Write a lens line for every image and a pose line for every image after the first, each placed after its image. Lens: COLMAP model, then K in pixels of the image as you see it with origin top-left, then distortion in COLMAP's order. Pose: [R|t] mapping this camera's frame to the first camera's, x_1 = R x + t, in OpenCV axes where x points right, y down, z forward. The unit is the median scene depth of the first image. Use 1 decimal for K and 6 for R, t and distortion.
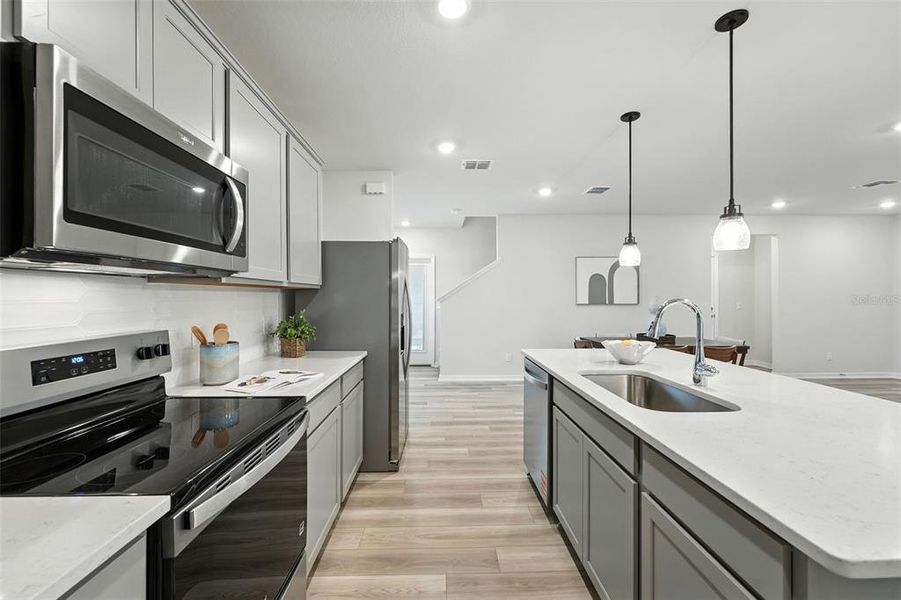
lens RADIAL K [[368.5, 0, 452.9], [0, 368.5, 296.5], [0, 0, 1]] dist [0.000389, 0.000052]
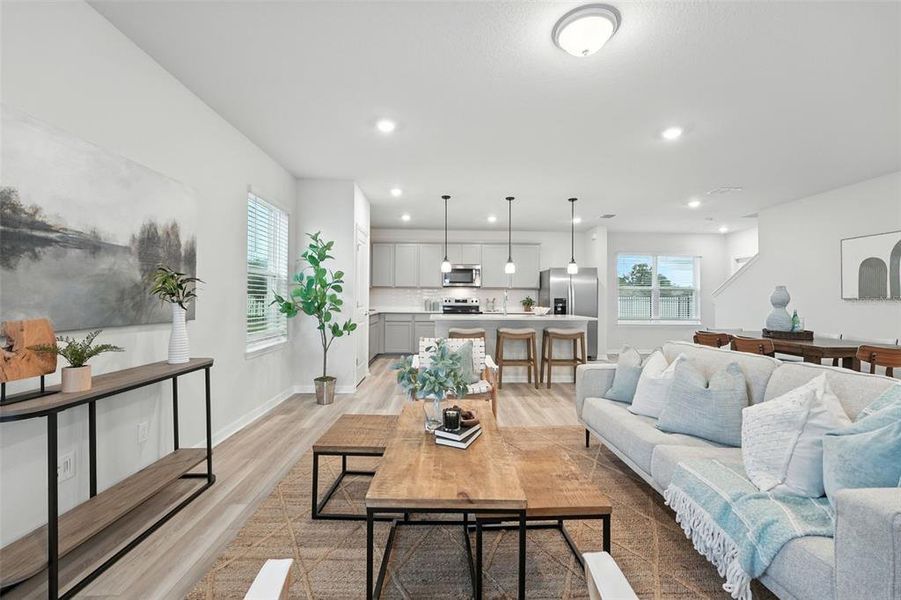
lens RADIAL K [[368.5, 0, 454.3], [0, 368.5, 294.1], [0, 0, 1]] dist [0.000389, 0.000052]
pose [[0.012915, -0.010426, -0.999862, 1.918633], [-0.005733, 0.999928, -0.010501, 0.041943], [0.999900, 0.005868, 0.012854, 0.259087]]
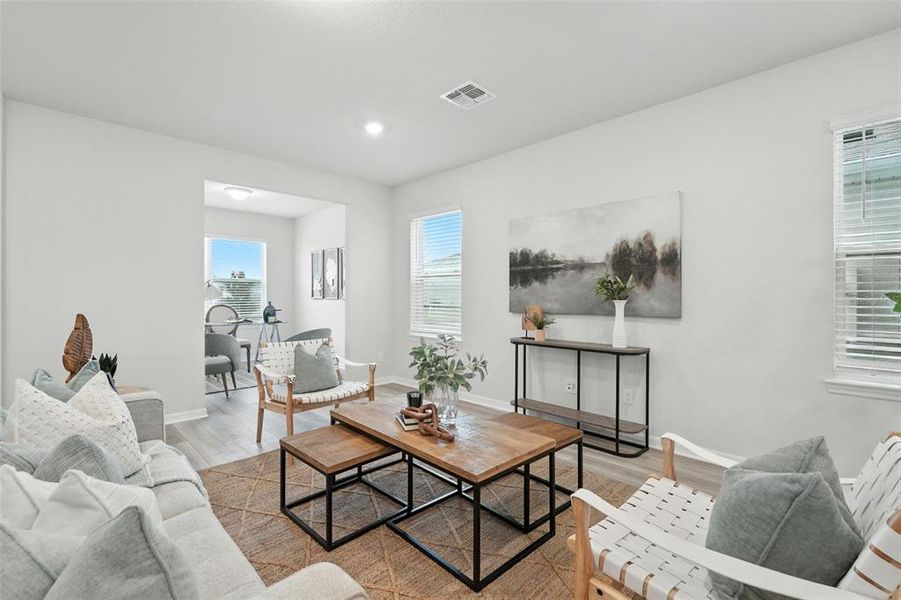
lens RADIAL K [[403.4, 0, 444.8], [0, 403.4, 295.3], [0, 0, 1]] dist [0.011890, 0.000914]
pose [[-0.673370, 0.001885, 0.739303, 0.860989], [0.001180, 0.999998, -0.001475, 0.042812], [-0.739304, -0.000121, -0.673372, 0.678868]]
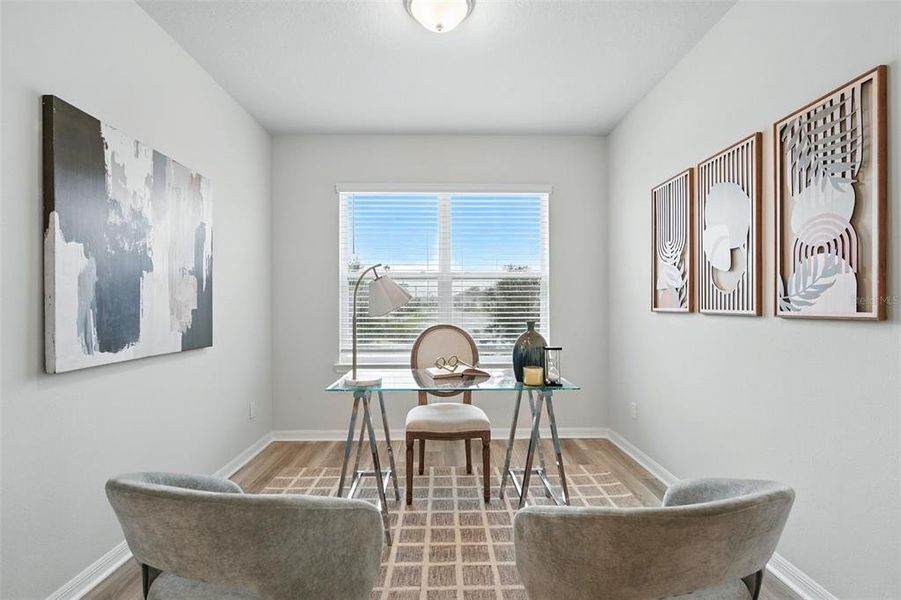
lens RADIAL K [[403.4, 0, 453.3], [0, 403.4, 302.9], [0, 0, 1]] dist [0.011890, 0.000914]
pose [[0.002198, 0.006878, 0.999974, 2.048605], [0.003642, 0.999970, -0.006886, 0.042497], [-0.999991, 0.003657, 0.002173, 0.181167]]
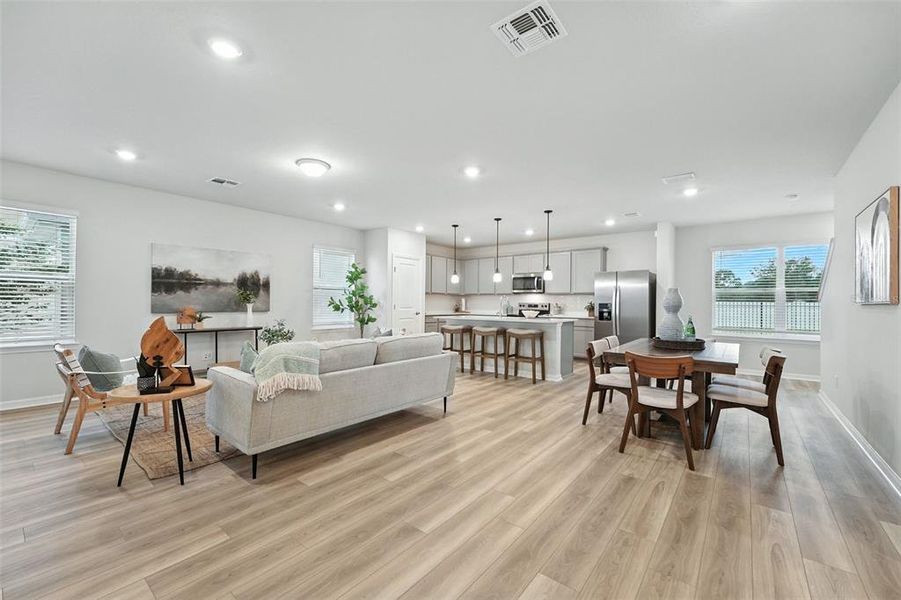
lens RADIAL K [[368.5, 0, 452.4], [0, 368.5, 301.6], [0, 0, 1]] dist [0.000389, 0.000052]
pose [[-0.643881, -0.006983, -0.765094, 1.937749], [-0.007698, 0.999967, -0.002648, 0.042267], [0.765087, 0.004184, -0.643913, 1.526018]]
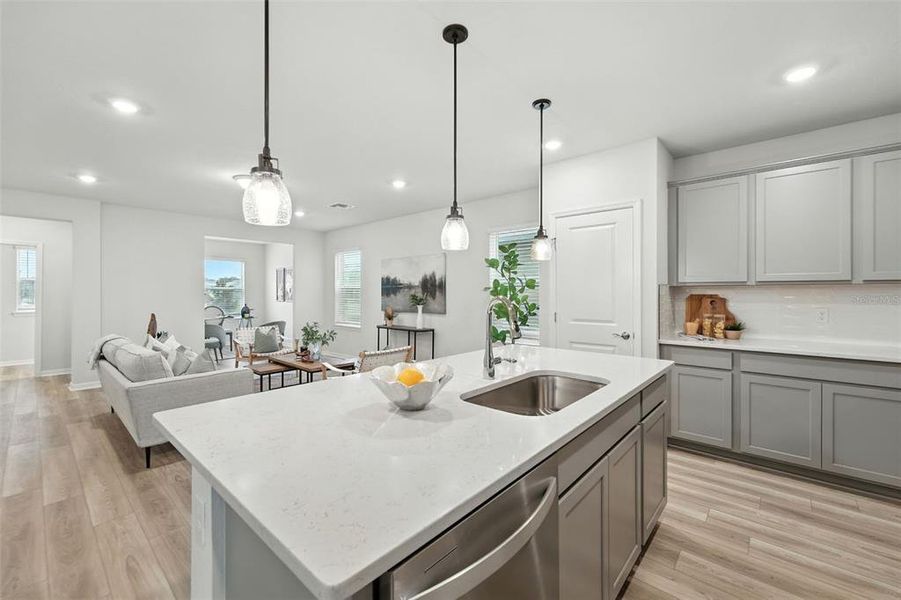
lens RADIAL K [[368.5, 0, 450.4], [0, 368.5, 293.7], [0, 0, 1]] dist [0.000389, 0.000052]
pose [[-0.728723, 0.000798, 0.684808, 0.021333], [0.002092, 0.999997, 0.001061, 0.000148], [-0.684805, 0.002205, -0.728723, 0.906014]]
